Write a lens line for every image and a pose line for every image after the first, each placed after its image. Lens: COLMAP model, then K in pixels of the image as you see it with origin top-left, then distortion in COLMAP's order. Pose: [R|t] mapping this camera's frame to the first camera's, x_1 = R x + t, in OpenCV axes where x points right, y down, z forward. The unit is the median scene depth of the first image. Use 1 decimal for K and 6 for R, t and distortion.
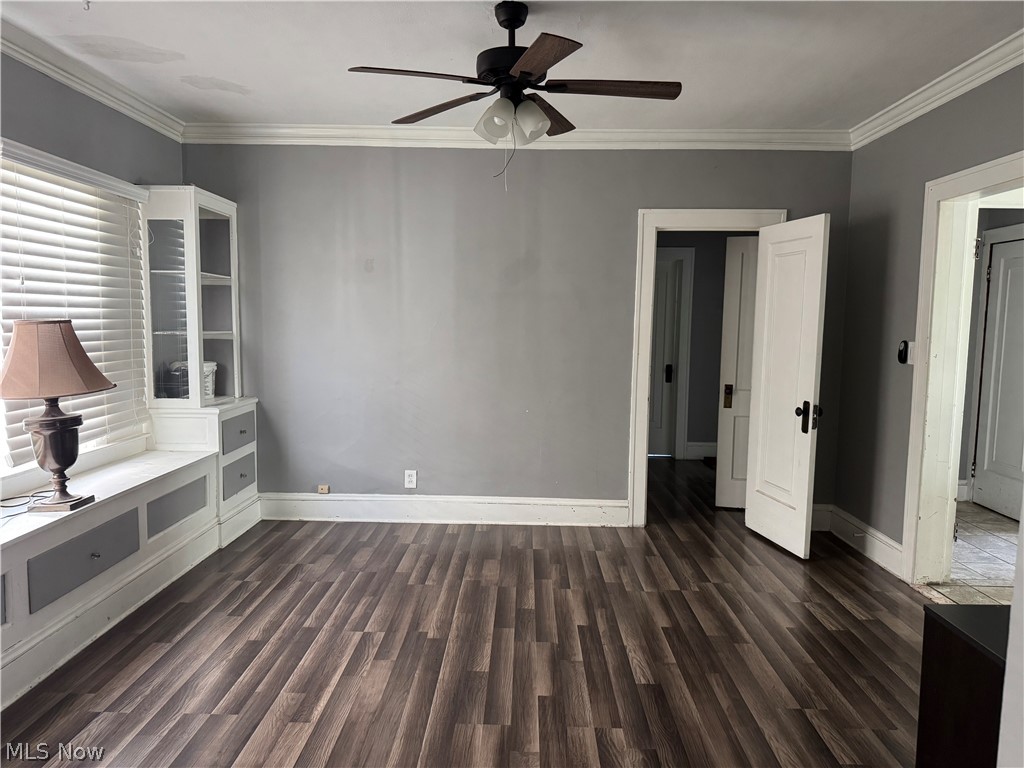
lens RADIAL K [[720.2, 0, 501.1], [0, 720.2, 391.6], [0, 0, 1]] dist [0.051764, -0.072378]
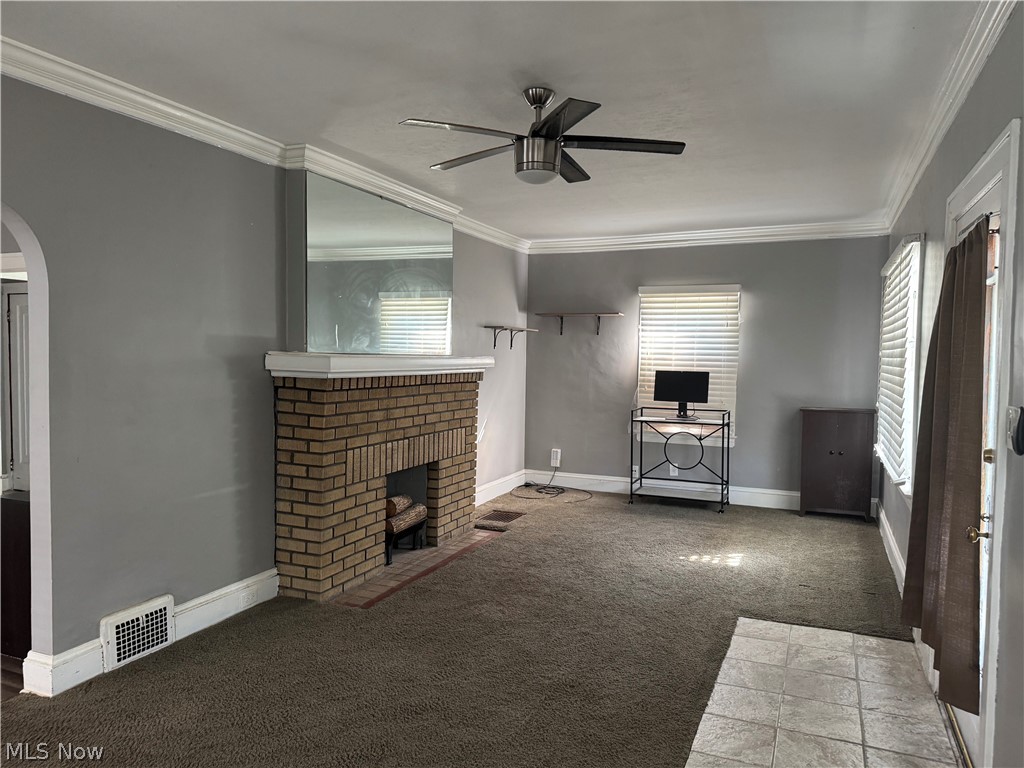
lens RADIAL K [[720.2, 0, 529.9], [0, 720.2, 391.7], [0, 0, 1]] dist [0.051764, -0.072378]
pose [[0.358970, -0.055438, 0.931701, -0.289991], [0.083537, 0.996136, 0.027086, 0.024430], [-0.929603, 0.068108, 0.362214, -0.450782]]
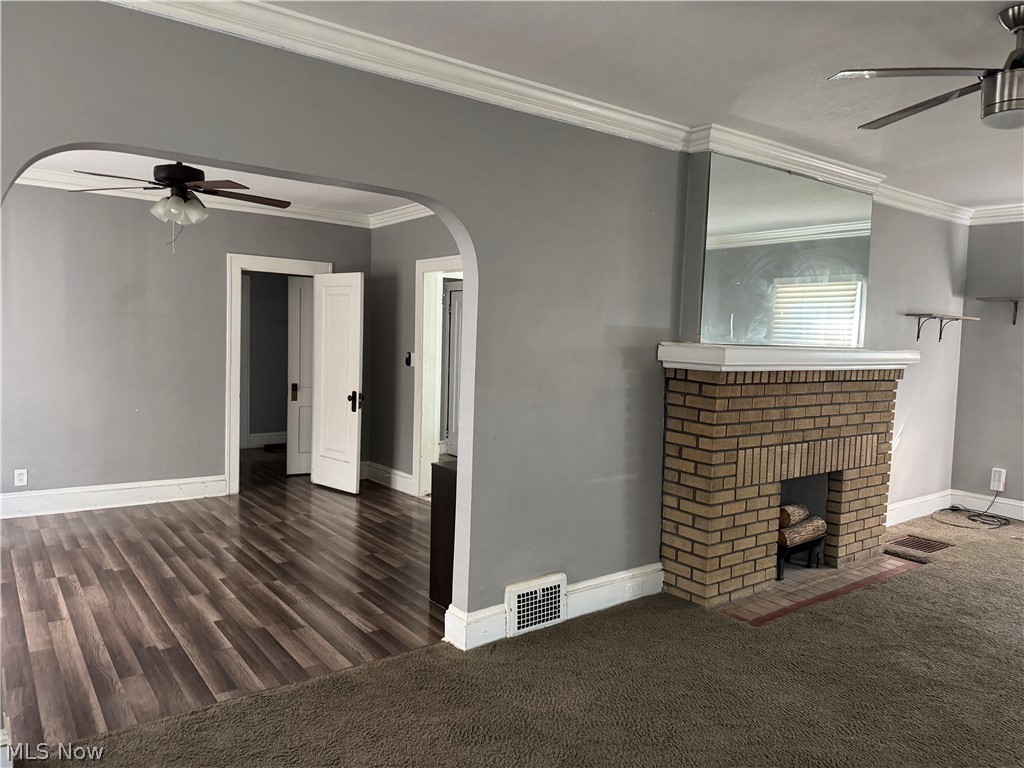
lens RADIAL K [[720.2, 0, 516.3], [0, 720.2, 386.8], [0, 0, 1]] dist [0.051764, -0.072378]
pose [[0.781387, -0.033361, 0.623155, -0.269094], [0.043981, 0.999031, -0.001665, 0.021769], [-0.622495, 0.028707, 0.782097, -0.421505]]
